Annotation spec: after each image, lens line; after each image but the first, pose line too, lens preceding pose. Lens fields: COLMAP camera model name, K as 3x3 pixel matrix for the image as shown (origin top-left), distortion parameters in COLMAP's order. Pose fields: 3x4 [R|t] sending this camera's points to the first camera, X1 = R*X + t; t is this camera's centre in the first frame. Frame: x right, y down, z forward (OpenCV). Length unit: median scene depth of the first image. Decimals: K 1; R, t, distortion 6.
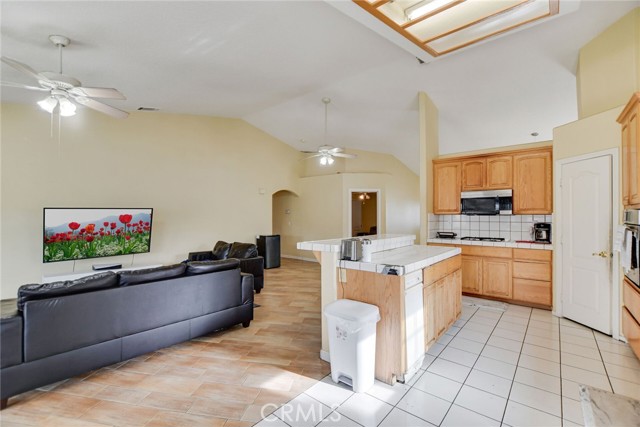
lens RADIAL K [[284.2, 0, 322.8], [0, 284.2, 214.6], [0, 0, 1]] dist [-0.017174, 0.001225]
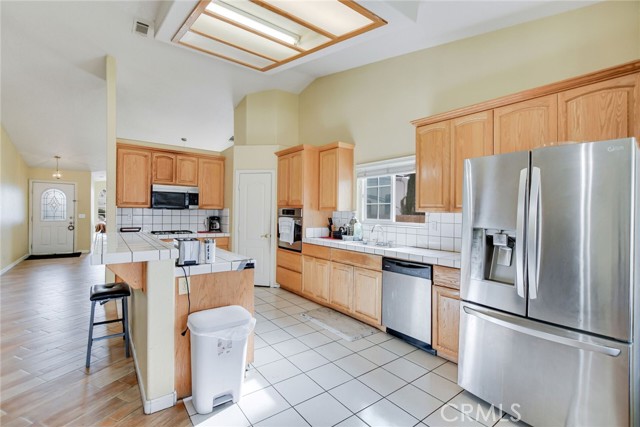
lens RADIAL K [[284.2, 0, 318.2], [0, 284.2, 208.6], [0, 0, 1]] dist [-0.017174, 0.001225]
pose [[0.212940, 0.014610, 0.976956, -0.341437], [-0.020762, 0.999730, -0.010425, -0.000355], [-0.976845, -0.018064, 0.213186, 0.256925]]
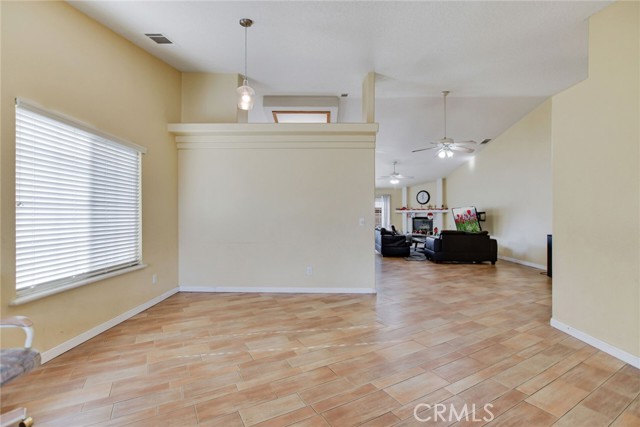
lens RADIAL K [[284.2, 0, 316.9], [0, 284.2, 212.3], [0, 0, 1]] dist [-0.017174, 0.001225]
pose [[-0.770650, -0.010261, -0.637176, 1.233440], [0.000550, 0.999859, -0.016767, 0.043871], [0.637258, -0.013272, -0.770536, 1.816177]]
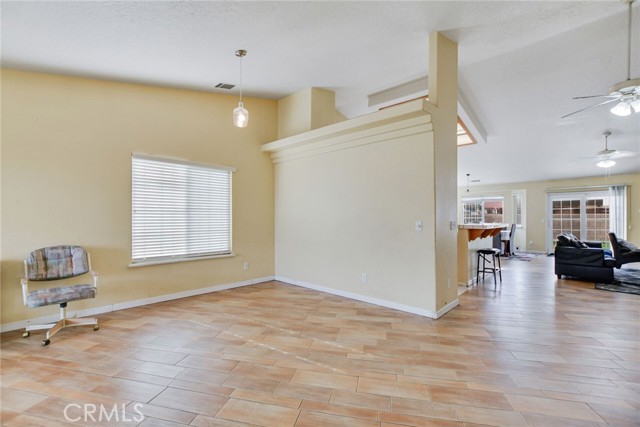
lens RADIAL K [[284.2, 0, 317.6], [0, 284.2, 215.8], [0, 0, 1]] dist [-0.017174, 0.001225]
pose [[-0.998567, -0.000781, 0.053508, 0.744981], [-0.001445, 0.999923, -0.012363, 0.044227], [-0.053495, -0.012423, -0.998491, 1.950156]]
